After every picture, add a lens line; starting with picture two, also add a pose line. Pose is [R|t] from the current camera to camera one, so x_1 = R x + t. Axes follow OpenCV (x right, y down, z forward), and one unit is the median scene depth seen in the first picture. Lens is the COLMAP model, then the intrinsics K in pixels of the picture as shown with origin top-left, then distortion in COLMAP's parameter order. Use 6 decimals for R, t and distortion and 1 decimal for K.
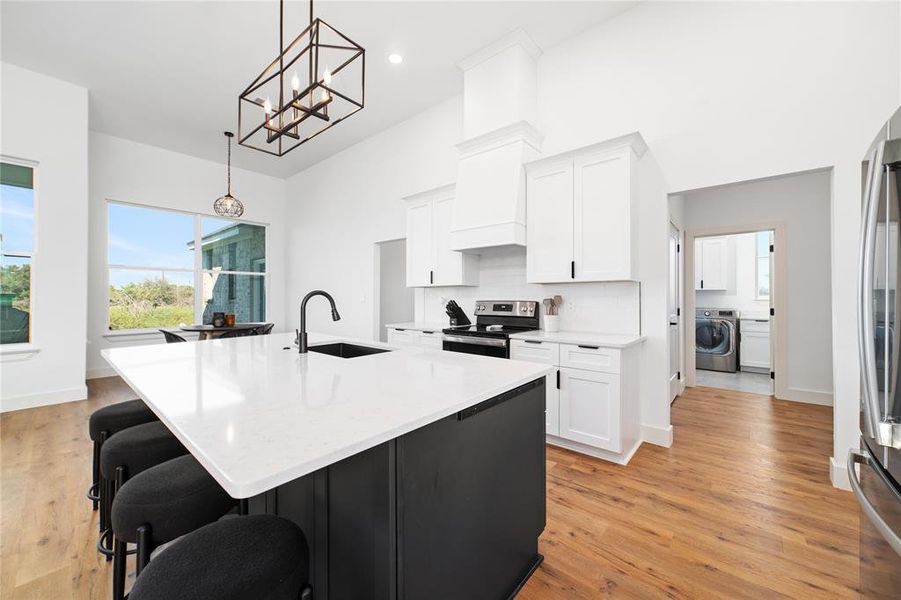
lens RADIAL K [[342.9, 0, 455.7], [0, 342.9, 295.2], [0, 0, 1]] dist [-0.000328, 0.000093]
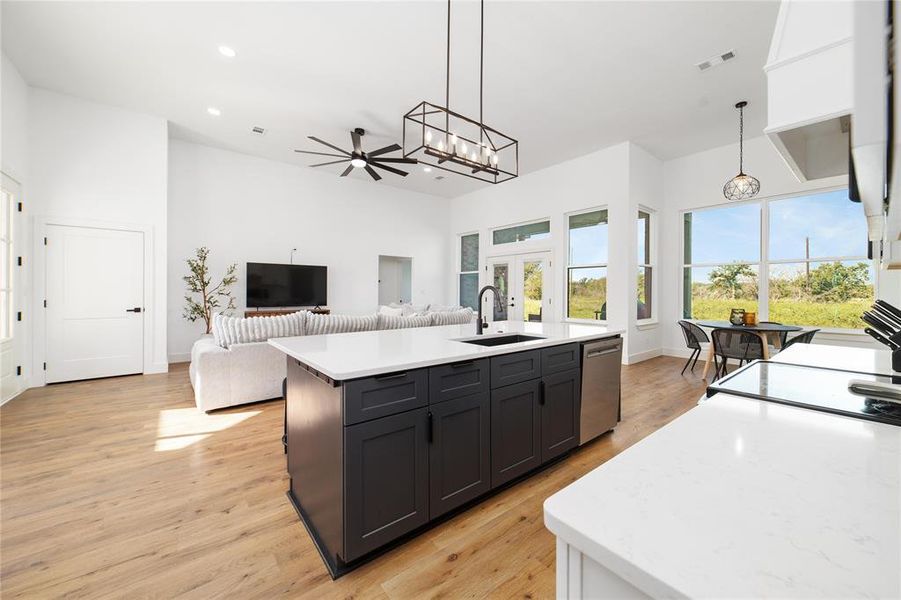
lens RADIAL K [[343.9, 0, 454.4], [0, 343.9, 291.0], [0, 0, 1]] dist [0.000871, 0.000010]
pose [[-0.190893, -0.000602, -0.981611, 0.494910], [0.000366, 1.000000, -0.000684, 0.005136], [0.981611, -0.000489, -0.190893, 0.677499]]
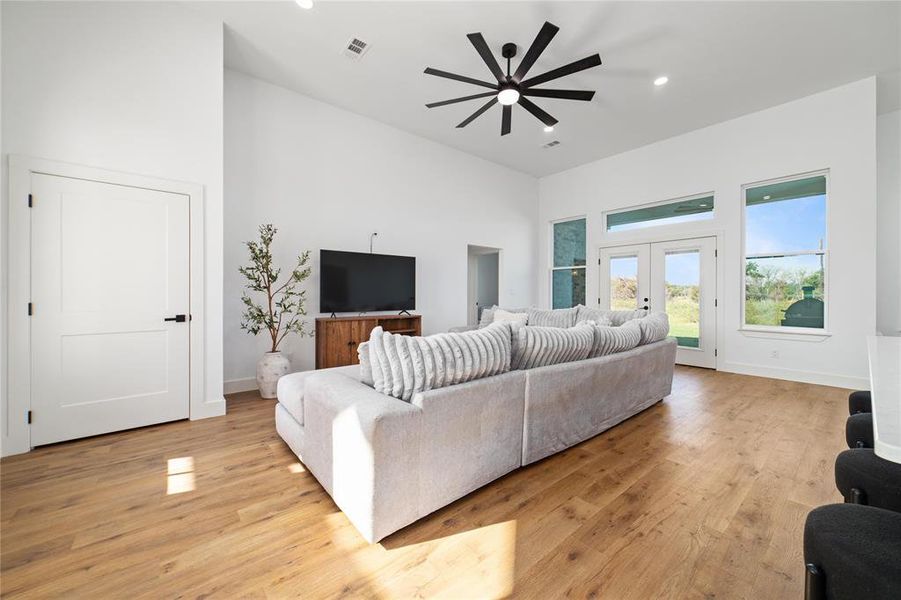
lens RADIAL K [[342.9, 0, 455.7], [0, 342.9, 295.2], [0, 0, 1]] dist [-0.000328, 0.000093]
pose [[-0.173582, 0.005296, -0.984805, 0.102278], [0.002104, 0.999985, 0.005006, 0.018445], [0.984817, -0.001203, -0.173591, -0.016595]]
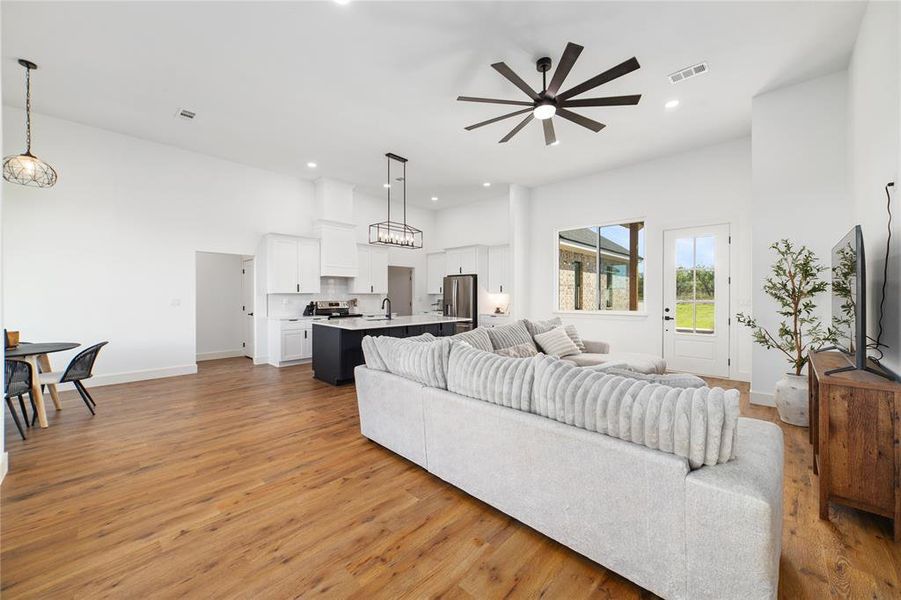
lens RADIAL K [[337.7, 0, 451.6], [0, 337.7, 296.7], [0, 0, 1]] dist [0.000371, 0.000161]
pose [[0.060846, -0.005878, 0.998130, -1.953255], [-0.005071, 0.999968, 0.006198, -0.028018], [-0.998134, -0.005439, 0.060815, 0.176377]]
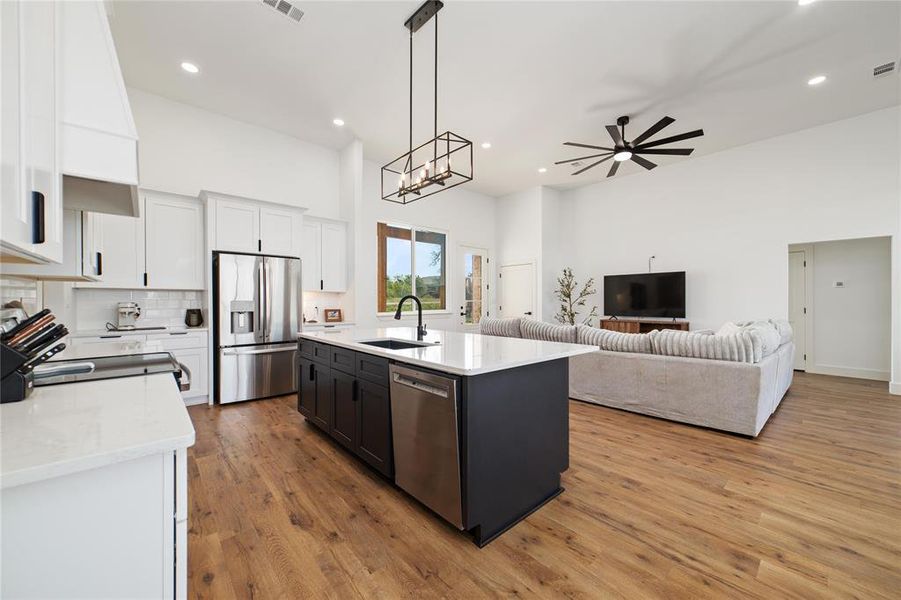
lens RADIAL K [[339.7, 0, 454.9], [0, 339.7, 302.3], [0, 0, 1]] dist [-0.003851, -0.000261]
pose [[-0.989835, 0.001410, 0.142211, -0.471289], [0.001362, 0.999999, -0.000432, 0.010208], [-0.142212, -0.000234, -0.989836, 1.386793]]
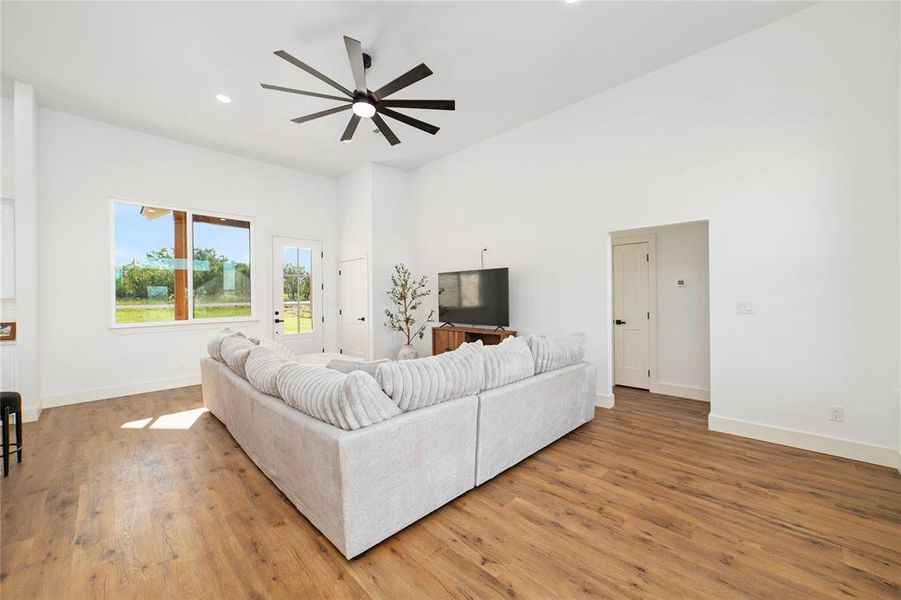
lens RADIAL K [[349.6, 0, 459.1], [0, 349.6, 295.3], [0, 0, 1]] dist [0.001879, 0.000431]
pose [[-0.997404, 0.010754, 0.071205, -1.275251], [0.010219, 0.999917, -0.007873, -0.024486], [-0.071284, -0.007125, -0.997431, 0.943215]]
